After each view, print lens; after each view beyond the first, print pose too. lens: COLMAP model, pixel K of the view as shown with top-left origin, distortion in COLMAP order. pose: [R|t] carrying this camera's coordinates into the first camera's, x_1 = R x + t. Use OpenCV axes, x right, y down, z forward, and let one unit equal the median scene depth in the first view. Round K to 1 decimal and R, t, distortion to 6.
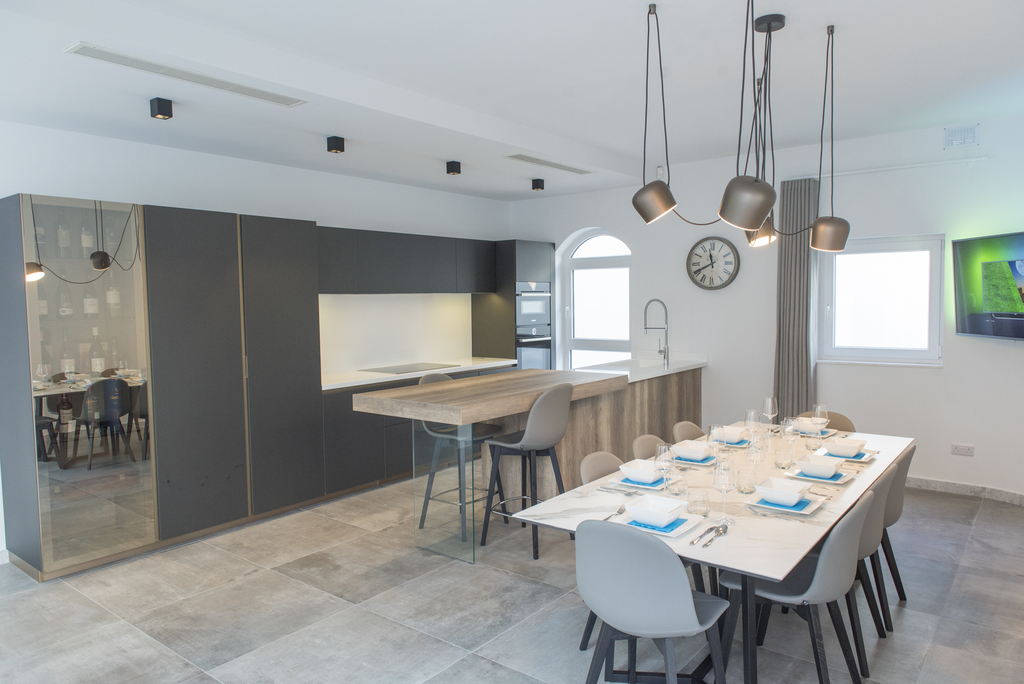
lens RADIAL K [[693.4, 0, 515.0], [0, 693.4, 339.0], [0, 0, 1]] dist [-0.000785, -0.000511]
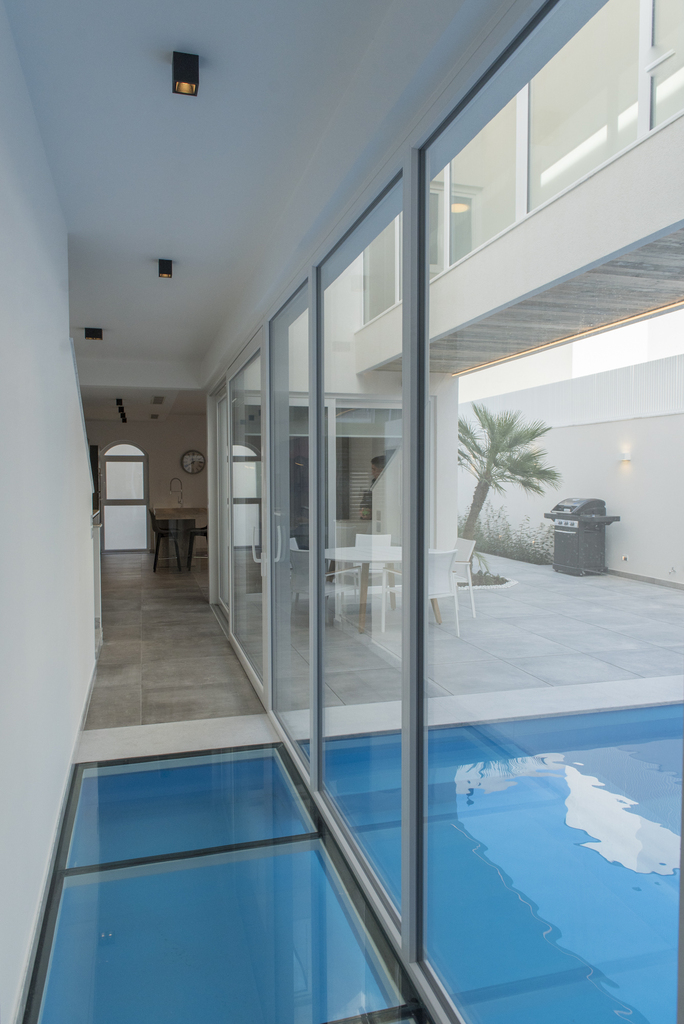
lens RADIAL K [[693.4, 0, 342.0], [0, 693.4, 511.2], [0, 0, 1]] dist [-0.000785, -0.000511]
pose [[0.570251, -0.001558, 0.821469, -1.286727], [0.046562, 0.998452, -0.030429, 0.138977], [-0.820150, 0.055602, 0.569440, -0.653722]]
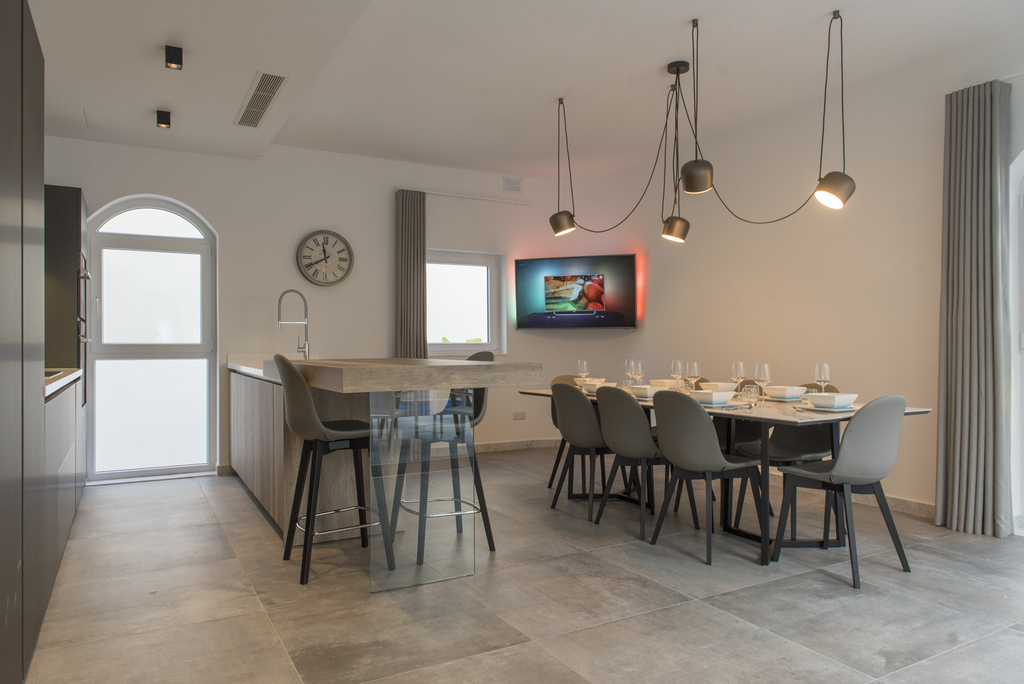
lens RADIAL K [[693.4, 0, 514.3], [0, 693.4, 347.0], [0, 0, 1]] dist [-0.000785, -0.000511]
pose [[0.372140, 0.014374, 0.928065, -0.510267], [0.056267, 0.997692, -0.038014, 0.064440], [-0.926469, 0.066366, 0.370472, 0.422706]]
